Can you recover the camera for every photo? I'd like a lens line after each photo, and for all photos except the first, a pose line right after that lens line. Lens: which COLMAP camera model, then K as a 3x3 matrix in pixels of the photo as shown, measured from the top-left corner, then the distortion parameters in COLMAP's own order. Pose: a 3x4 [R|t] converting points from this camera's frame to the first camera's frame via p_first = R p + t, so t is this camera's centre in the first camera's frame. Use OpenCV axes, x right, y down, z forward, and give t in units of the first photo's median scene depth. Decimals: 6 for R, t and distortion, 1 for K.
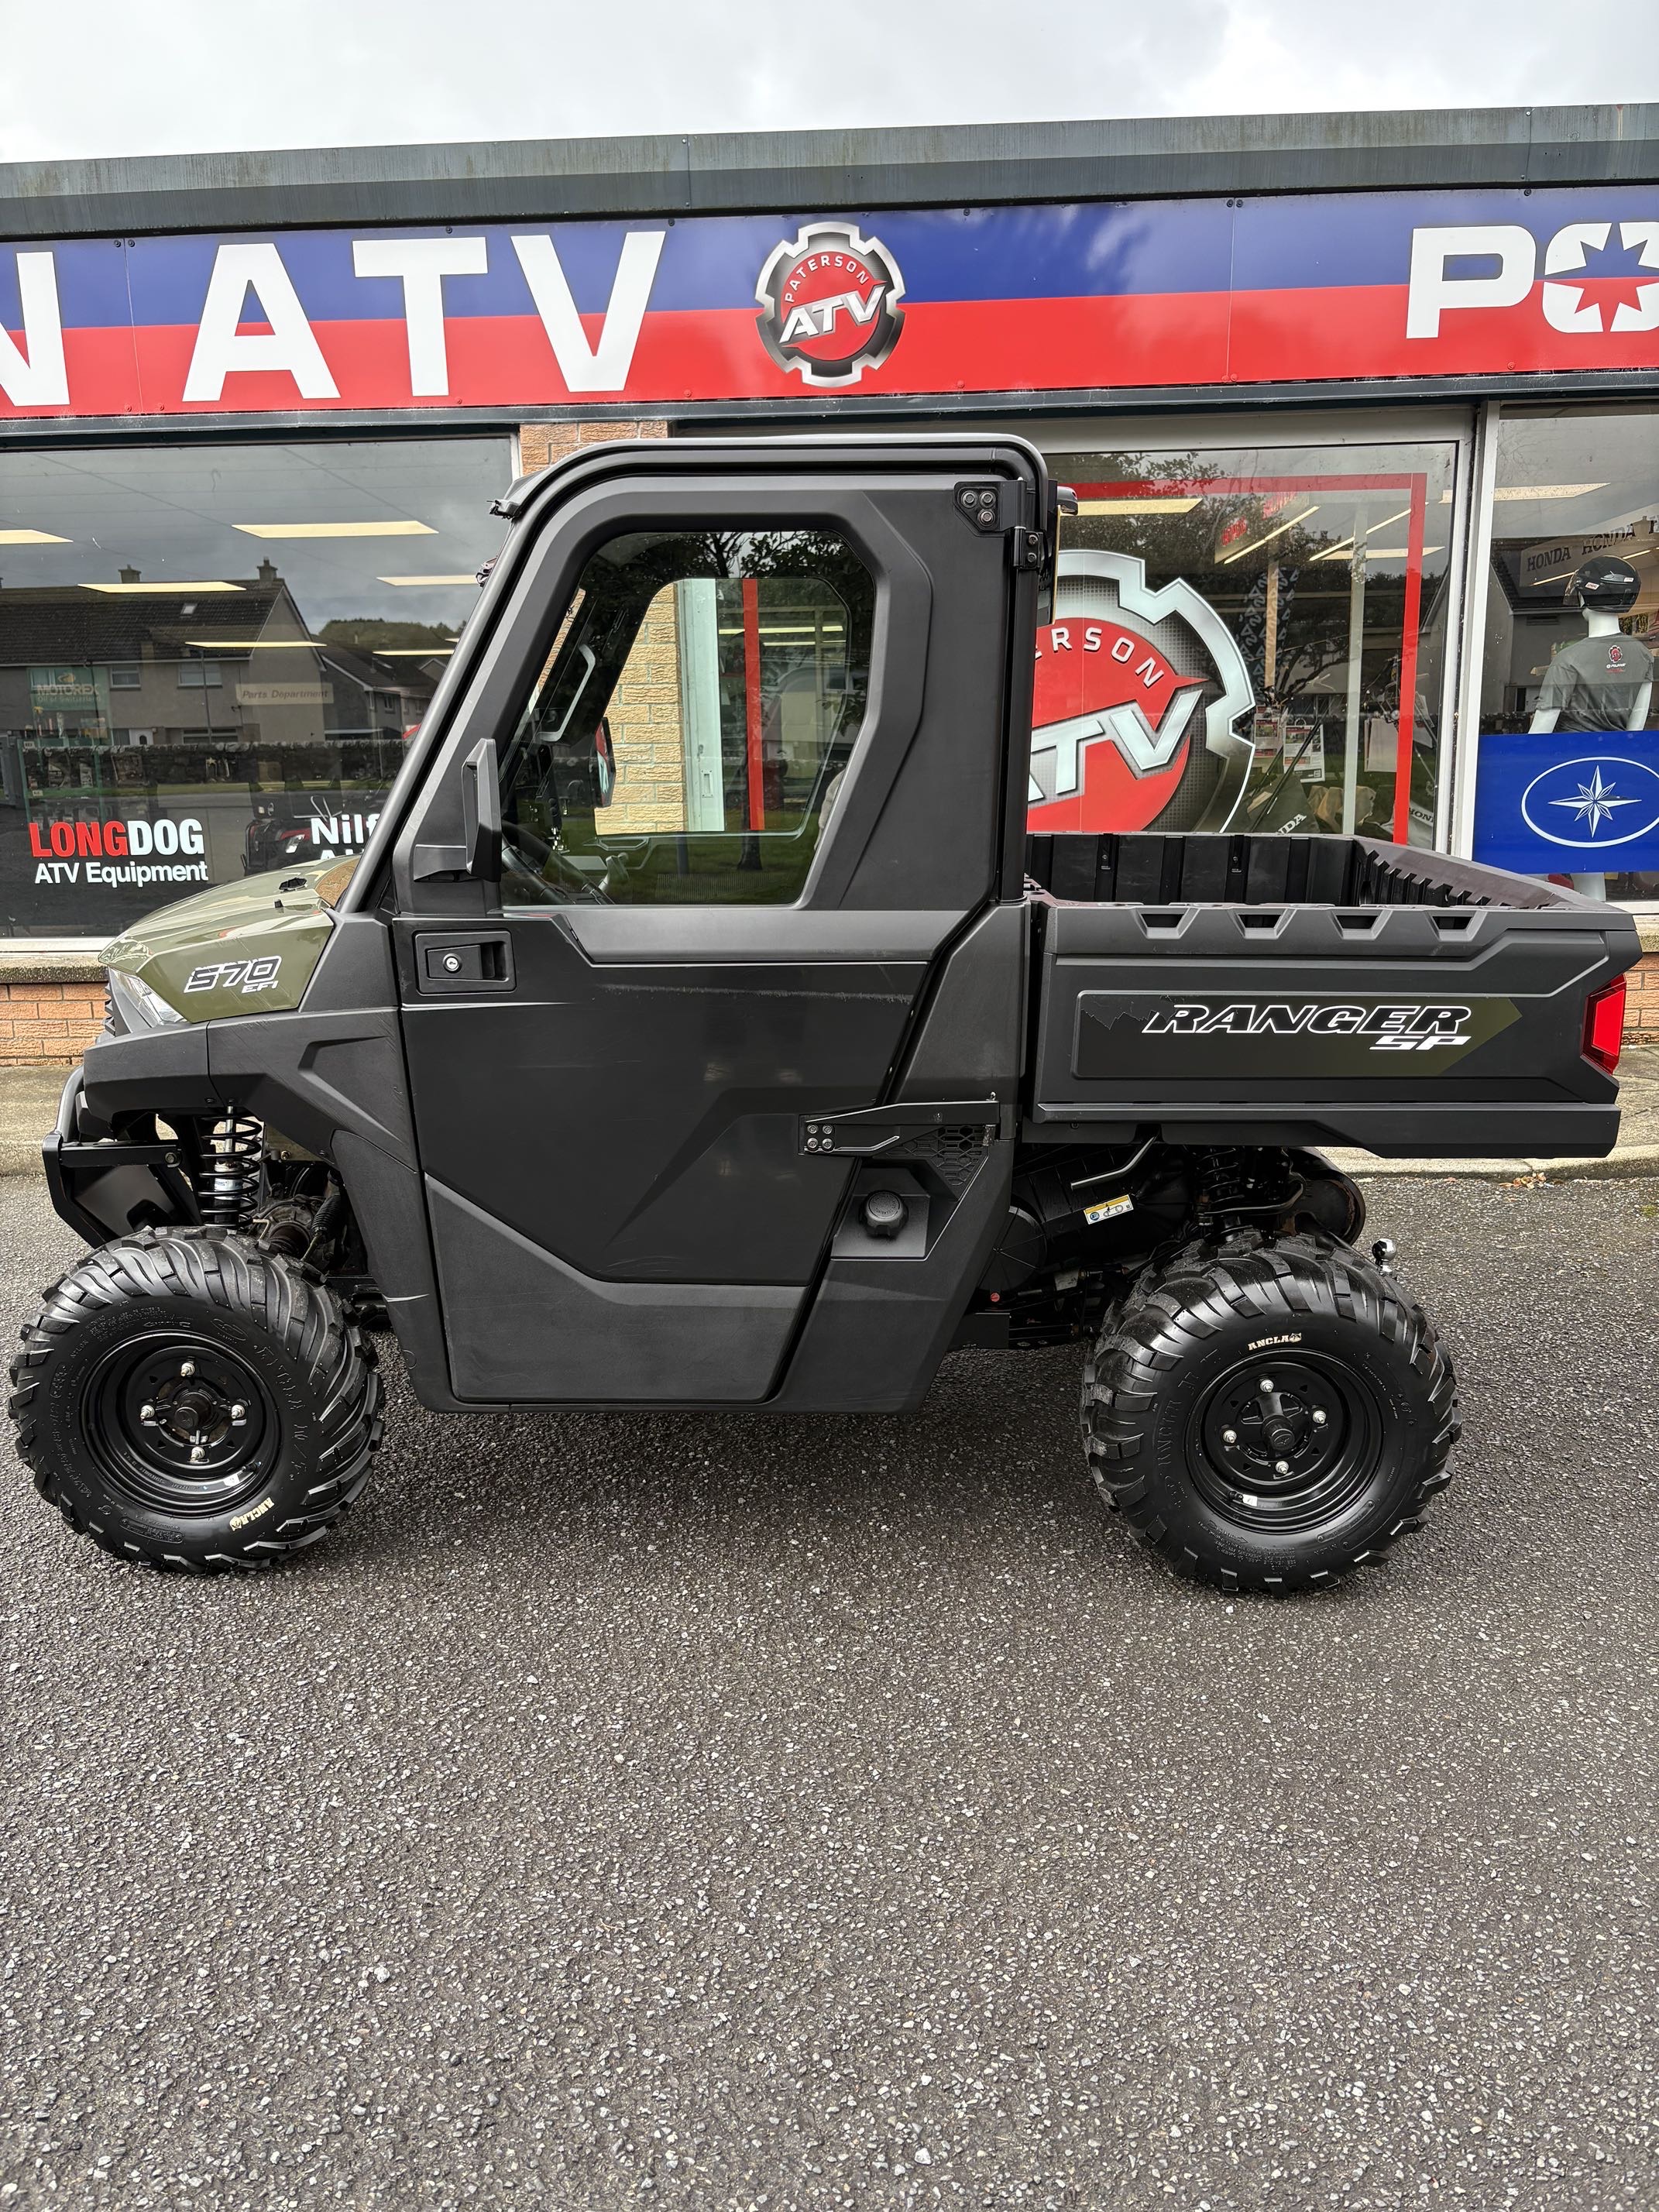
lens RADIAL K [[1686.1, 0, 821.3], [0, 1686.1, 1122.1], [0, 0, 1]] dist [0.021944, -0.011265]
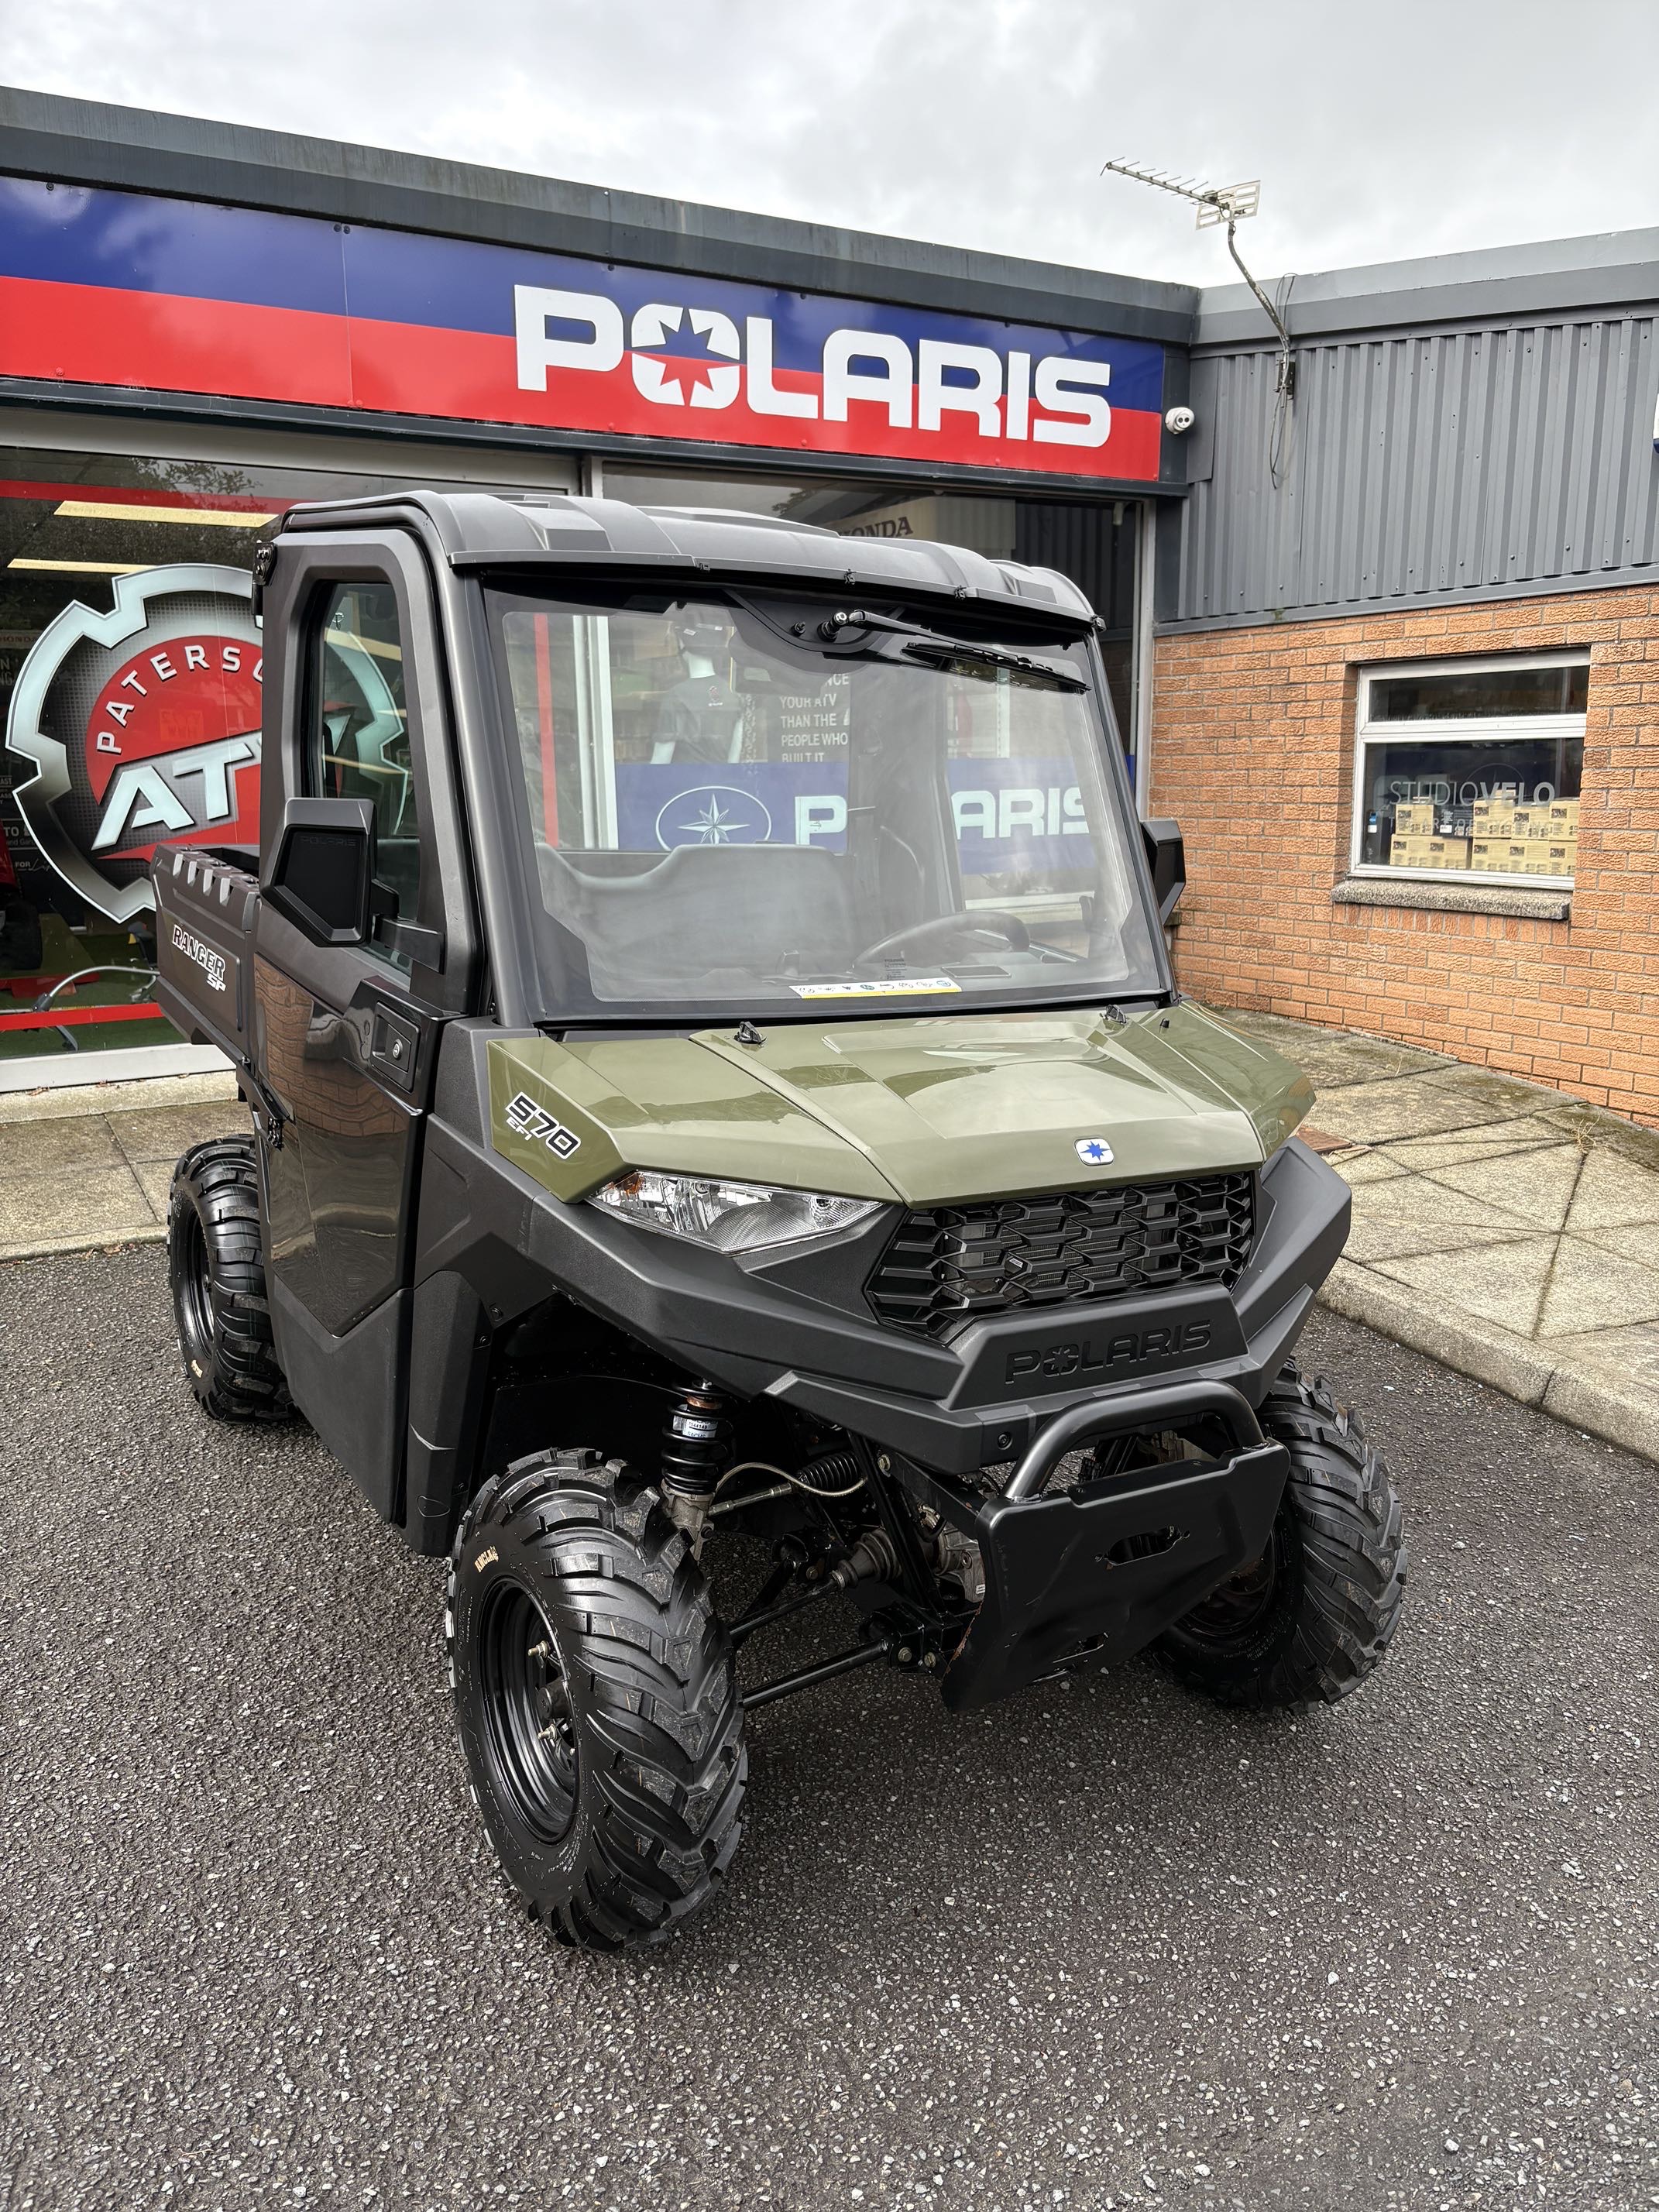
lens RADIAL K [[1686.1, 0, 820.3], [0, 1686.1, 1124.5], [0, 0, 1]] dist [0.021944, -0.011265]
pose [[0.844341, -0.101811, 0.526044, -0.094770], [0.106228, 0.994101, 0.021895, -0.010981], [-0.525170, 0.037394, 0.850175, 0.026505]]
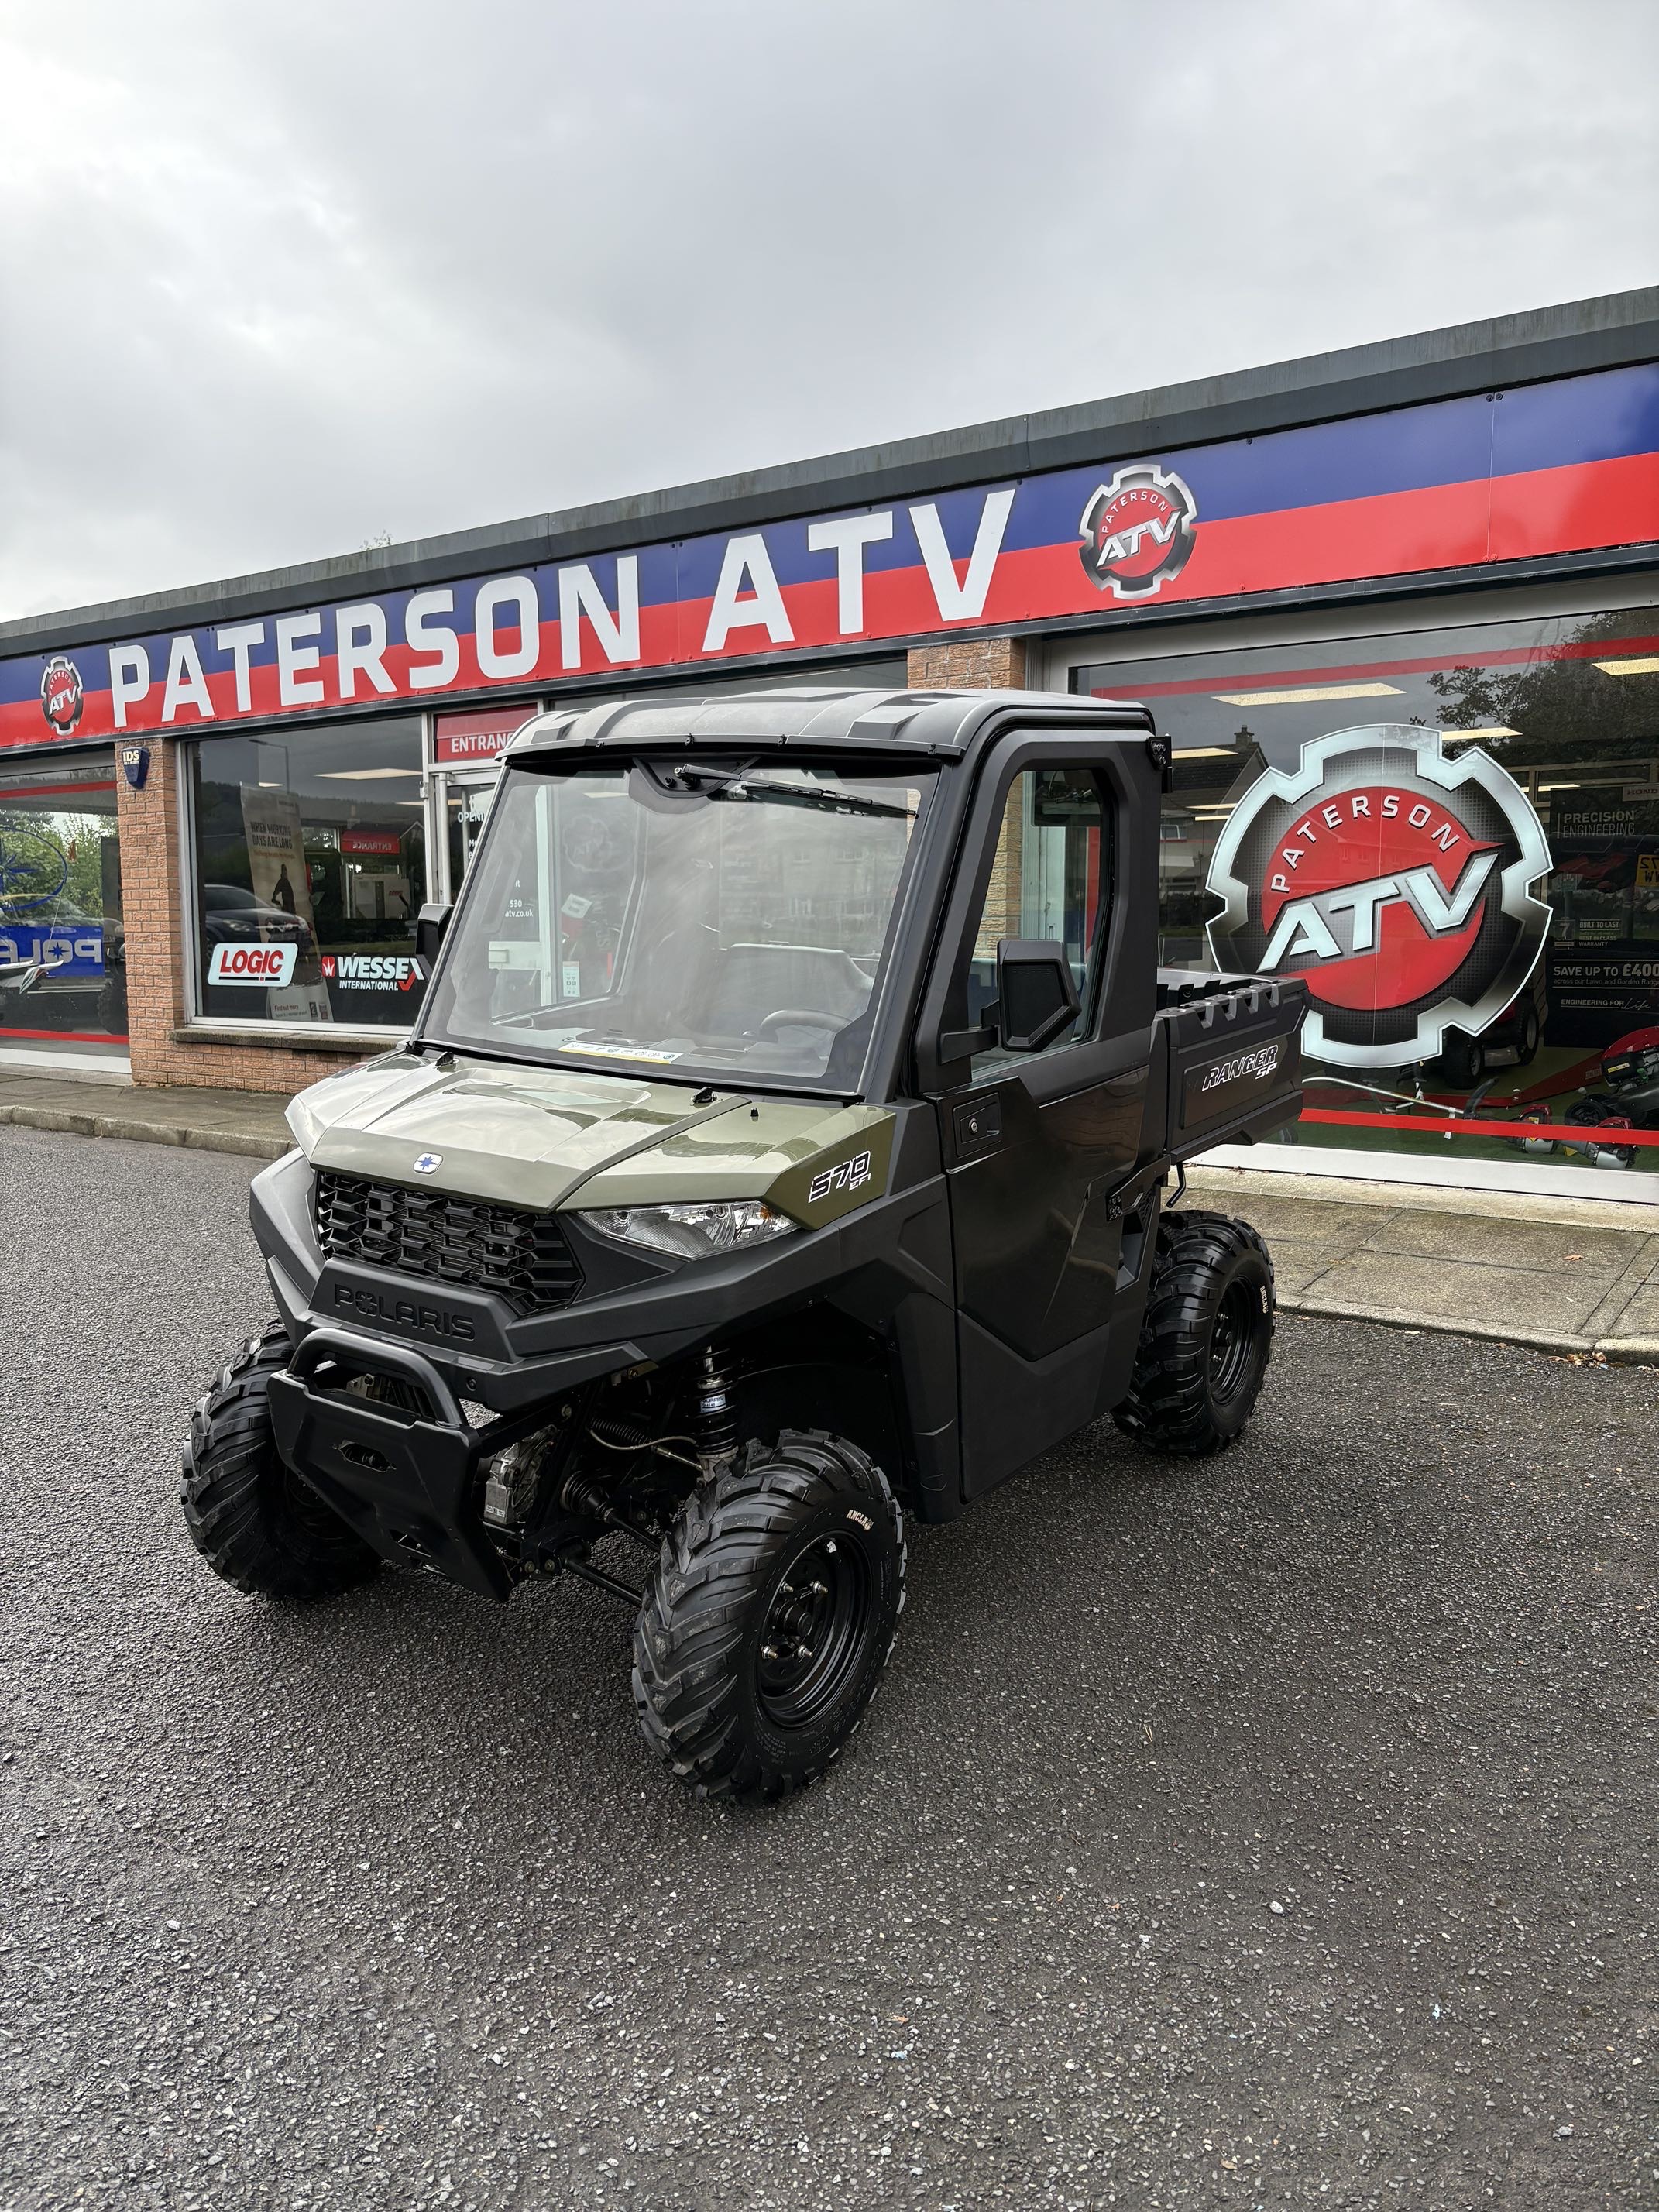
lens RADIAL K [[1675.2, 0, 811.4], [0, 1675.2, 1089.0], [0, 0, 1]] dist [0.037906, 0.014009]
pose [[0.833958, 0.075725, -0.546607, 0.481423], [-0.134483, 0.988564, -0.068227, 0.007232], [0.535190, 0.130408, 0.834605, -0.041303]]
